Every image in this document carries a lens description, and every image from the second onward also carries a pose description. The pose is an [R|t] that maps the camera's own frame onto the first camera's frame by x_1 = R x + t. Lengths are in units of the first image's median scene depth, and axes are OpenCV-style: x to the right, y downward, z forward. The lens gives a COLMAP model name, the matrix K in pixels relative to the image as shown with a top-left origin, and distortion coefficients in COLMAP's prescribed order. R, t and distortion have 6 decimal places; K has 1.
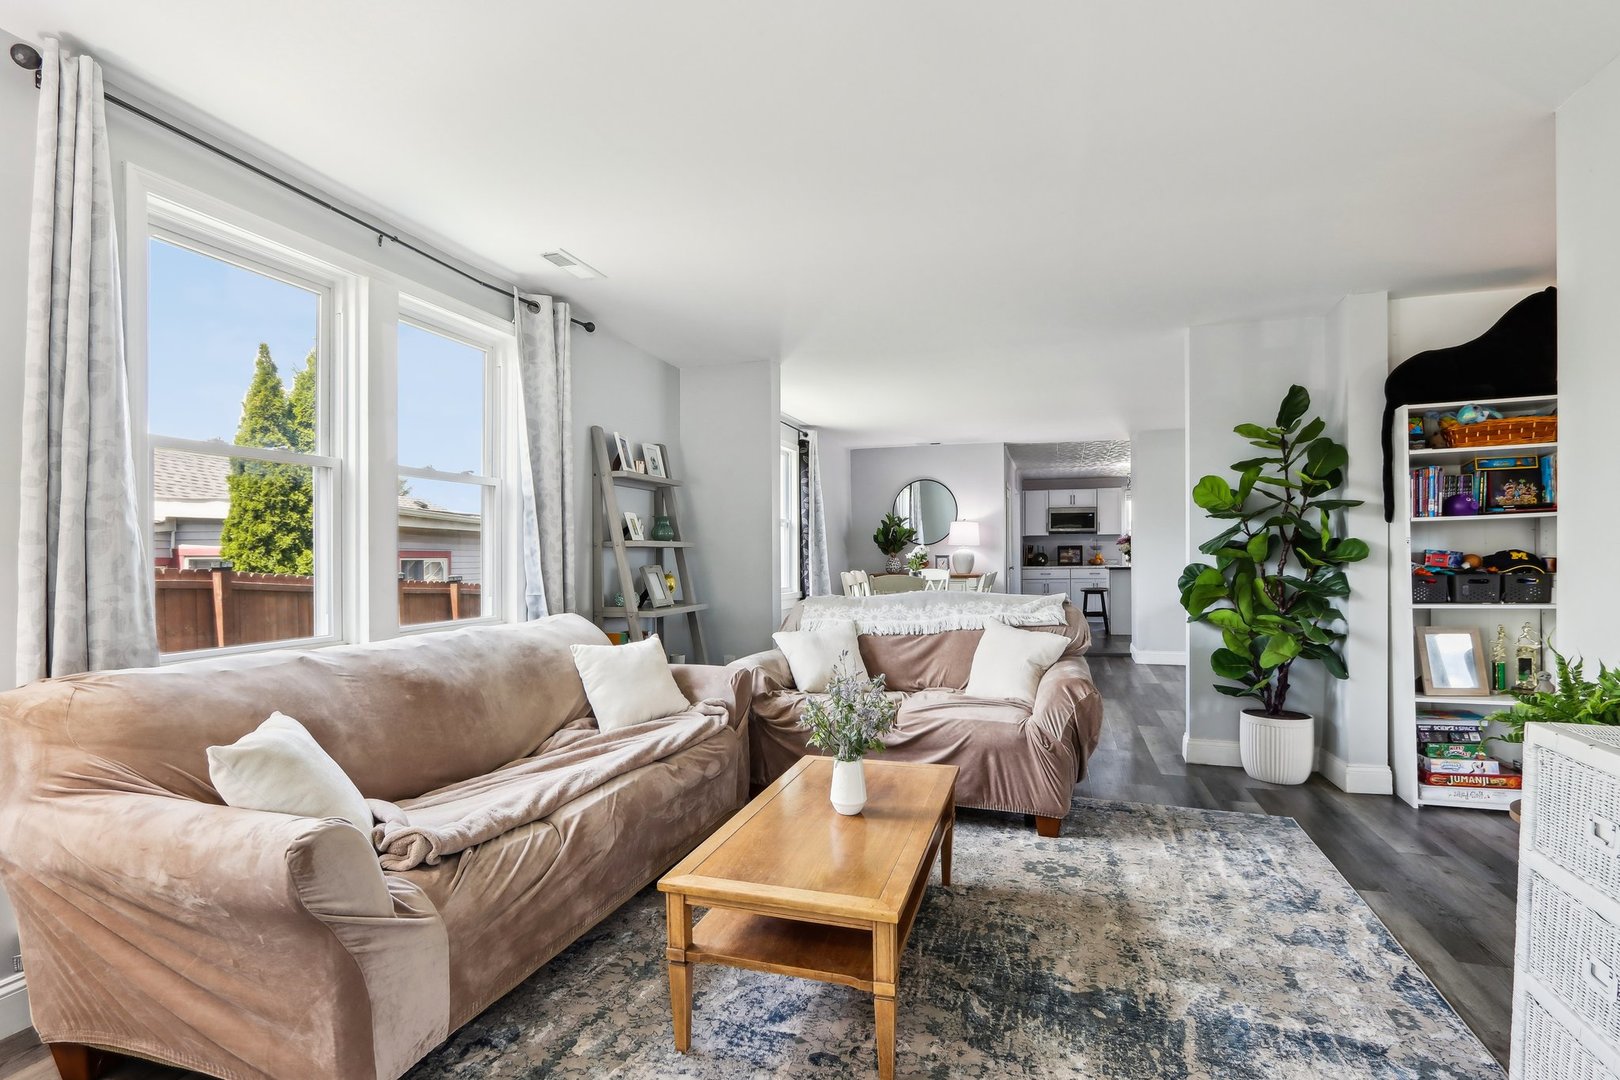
lens RADIAL K [[771.6, 0, 814.8], [0, 771.6, 559.3], [0, 0, 1]] dist [-0.014746, -0.000071]
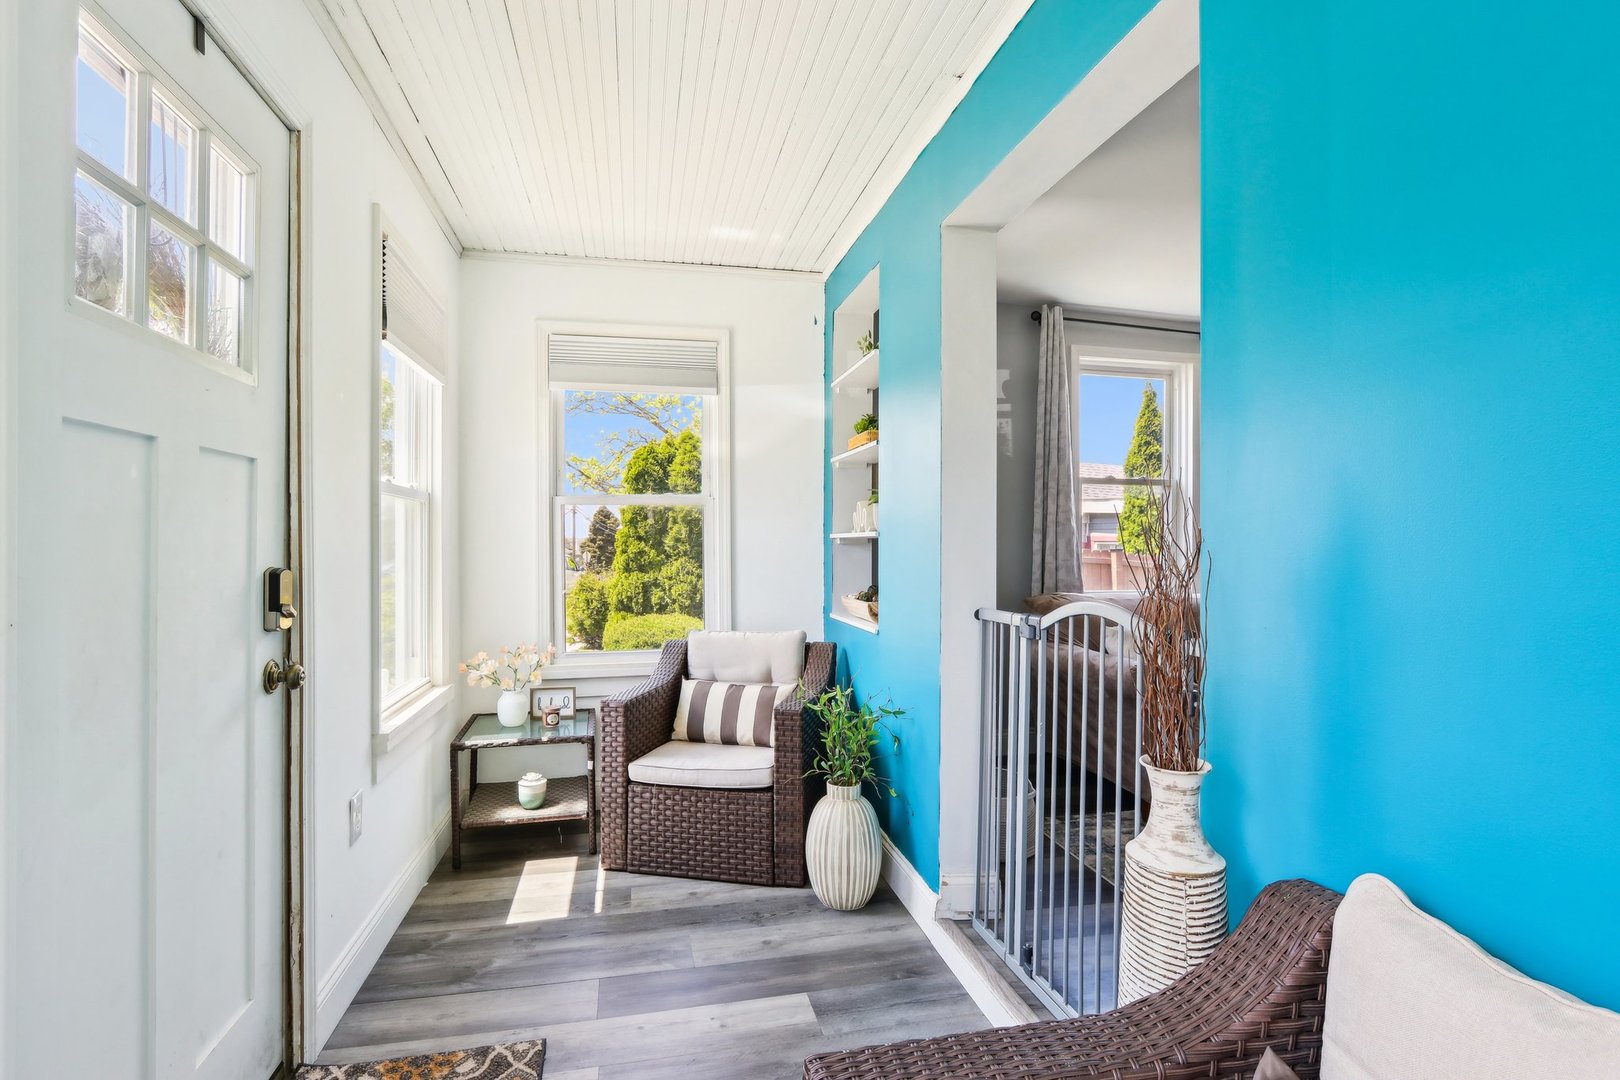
lens RADIAL K [[771.4, 0, 810.0], [0, 771.4, 540.0], [0, 0, 1]] dist [-0.011755, -0.000207]
pose [[0.502697, 0.003317, -0.864456, 0.372761], [-0.010364, 0.999944, -0.002190, 0.006442], [0.864400, 0.010060, 0.502703, -0.452605]]
